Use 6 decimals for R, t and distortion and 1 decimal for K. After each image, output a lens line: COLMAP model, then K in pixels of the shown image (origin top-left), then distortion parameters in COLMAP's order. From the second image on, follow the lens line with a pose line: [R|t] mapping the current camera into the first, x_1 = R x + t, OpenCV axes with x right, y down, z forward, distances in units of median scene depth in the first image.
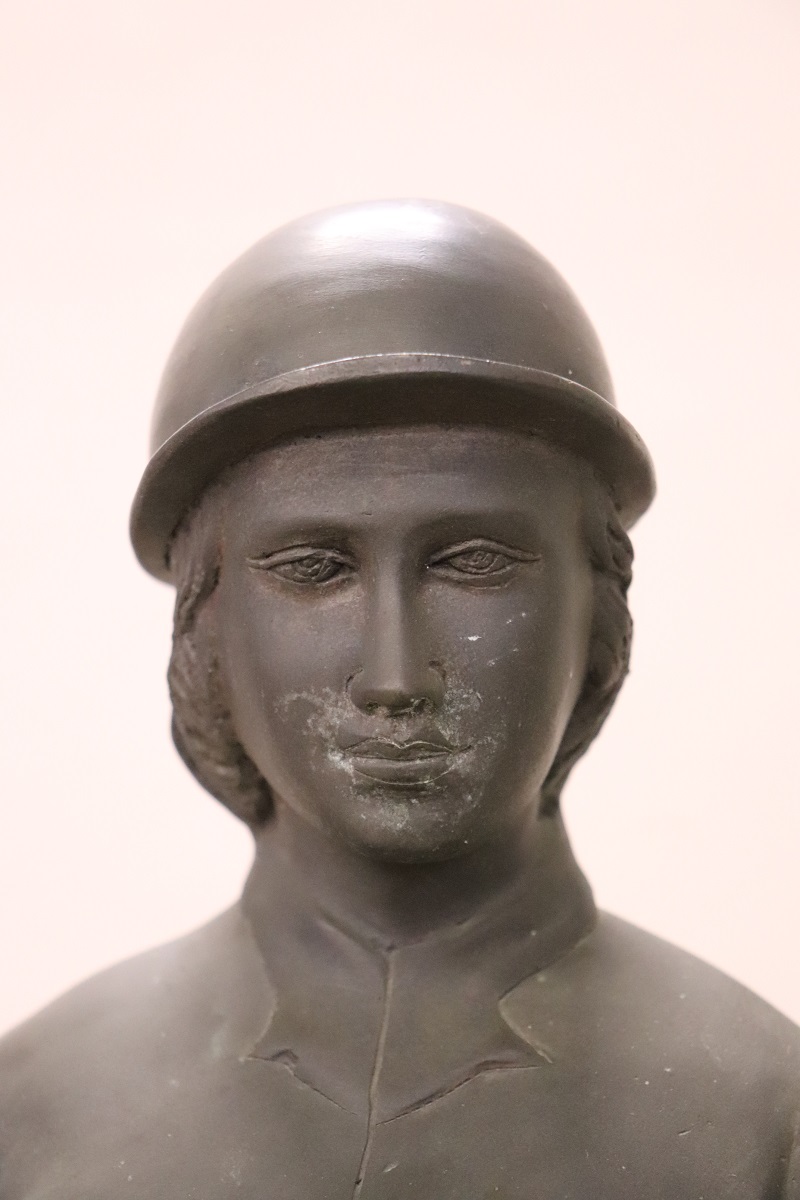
lens RADIAL K [[2321.1, 0, 402.1], [0, 2321.1, 600.1], [0, 0, 1]] dist [-0.038747, 0.000000]
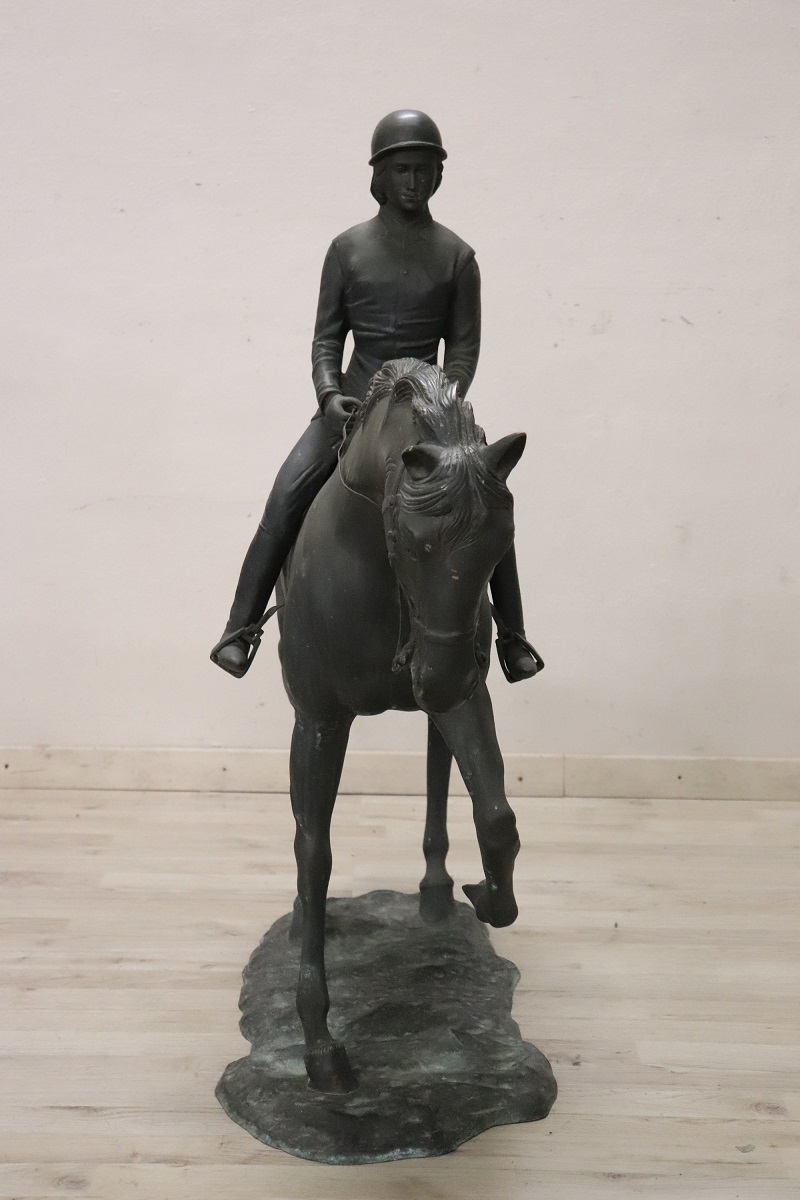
lens RADIAL K [[1950.5, 0, 392.3], [0, 1950.5, 599.7], [0, 0, 1]] dist [0.169750, 0.000000]
pose [[0.986150, 0.017135, 0.164969, -1.019389], [-0.068683, 0.947545, 0.312157, -0.632677], [-0.150967, -0.319164, 0.935598, -4.988399]]
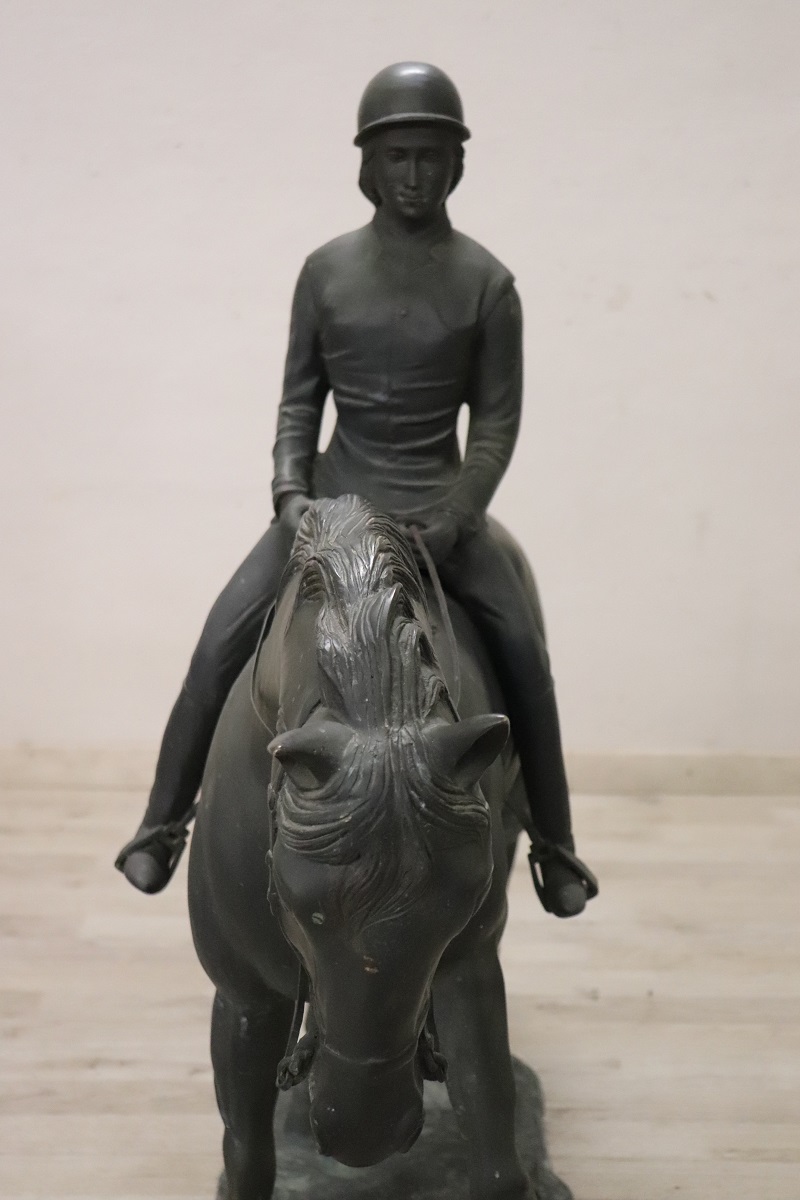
lens RADIAL K [[1531.9, 0, 392.7], [0, 1531.9, 595.4], [0, 0, 1]] dist [0.007742, 0.000000]
pose [[0.998435, 0.033545, 0.044753, -0.149420], [-0.049215, 0.907078, 0.418076, -0.486603], [-0.026570, -0.419624, 0.907309, -2.111664]]
